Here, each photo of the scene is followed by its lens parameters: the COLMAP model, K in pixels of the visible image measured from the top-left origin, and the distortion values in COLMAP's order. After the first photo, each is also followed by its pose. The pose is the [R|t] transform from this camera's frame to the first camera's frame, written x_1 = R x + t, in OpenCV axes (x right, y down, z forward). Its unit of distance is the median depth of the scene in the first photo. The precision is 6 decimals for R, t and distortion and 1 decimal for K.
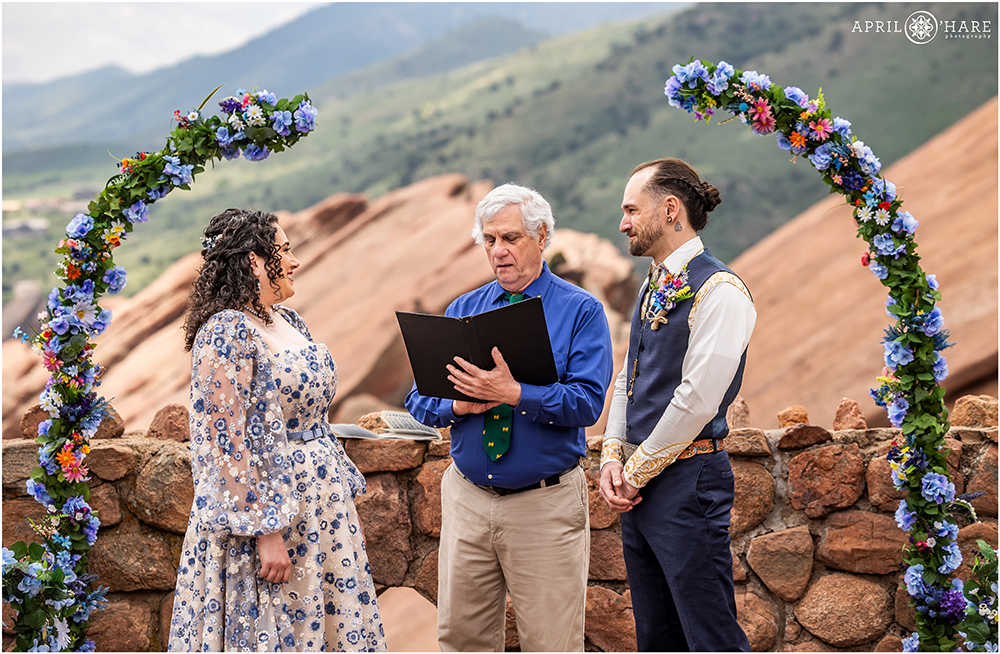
lens RADIAL K [[3110.7, 0, 516.7], [0, 3110.7, 332.8], [0, 0, 1]] dist [0.317784, 0.000000]
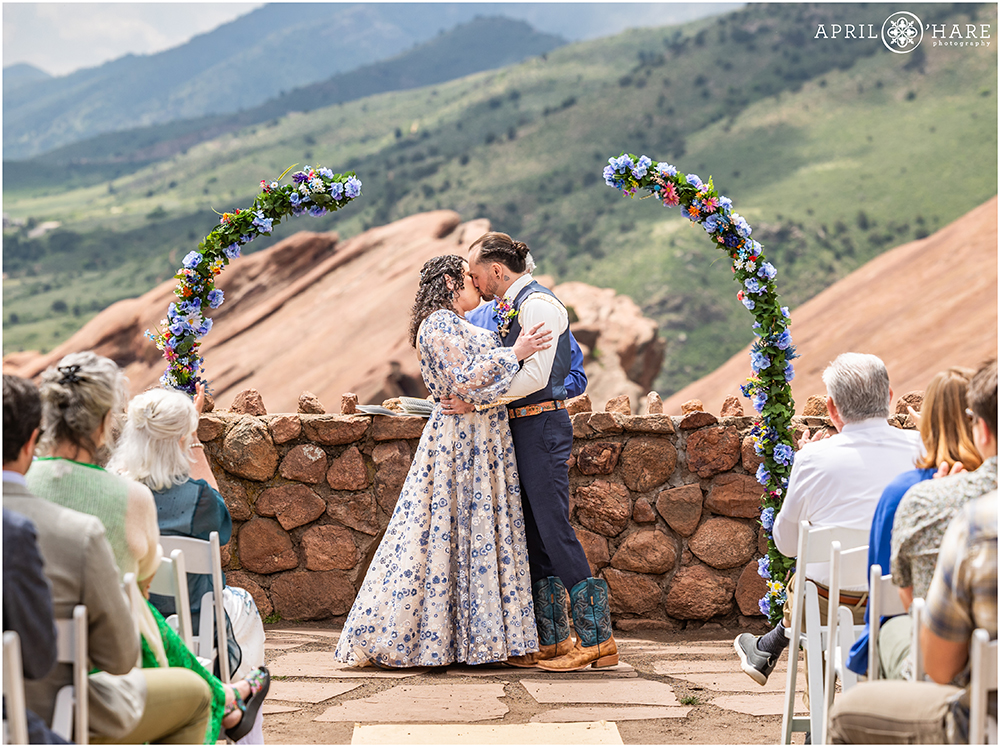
lens RADIAL K [[3929.3, 0, 496.9], [0, 3929.3, 369.1], [0, 0, 1]] dist [0.438319, 0.000000]
pose [[0.999711, 0.023514, -0.005098, 0.009520], [-0.023566, 0.999668, -0.010410, 0.030988], [0.004852, 0.010527, 0.999933, -0.790413]]
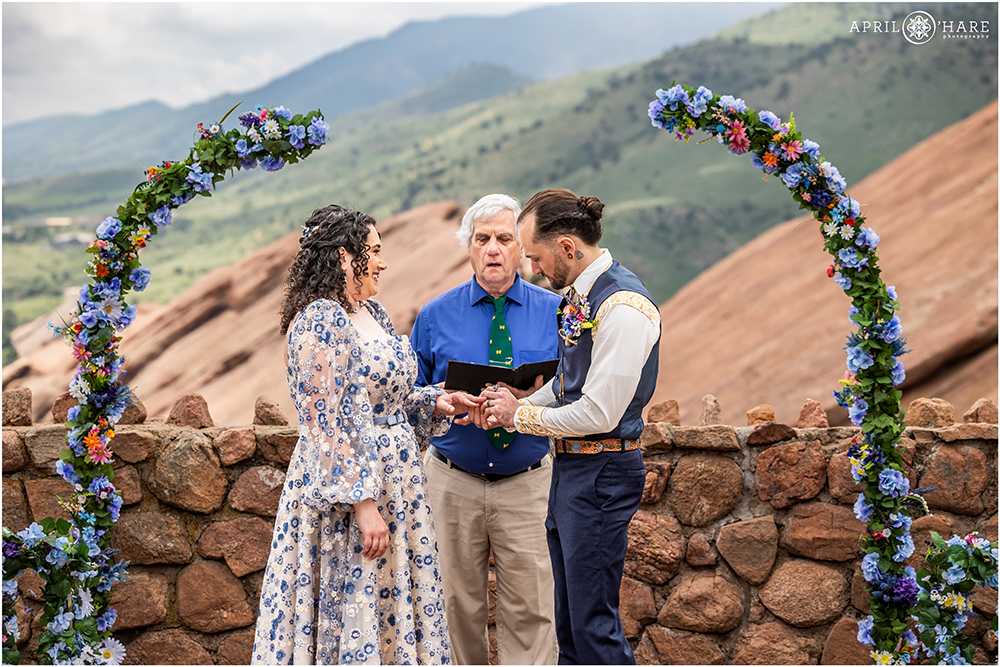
lens RADIAL K [[2718.7, 0, 503.3], [0, 2718.7, 301.3], [0, 0, 1]] dist [0.104012, 0.000000]
pose [[0.999850, 0.017331, 0.000620, -0.002533], [-0.017320, 0.999749, -0.014219, 0.002368], [-0.000867, 0.014206, 0.999899, 0.052006]]
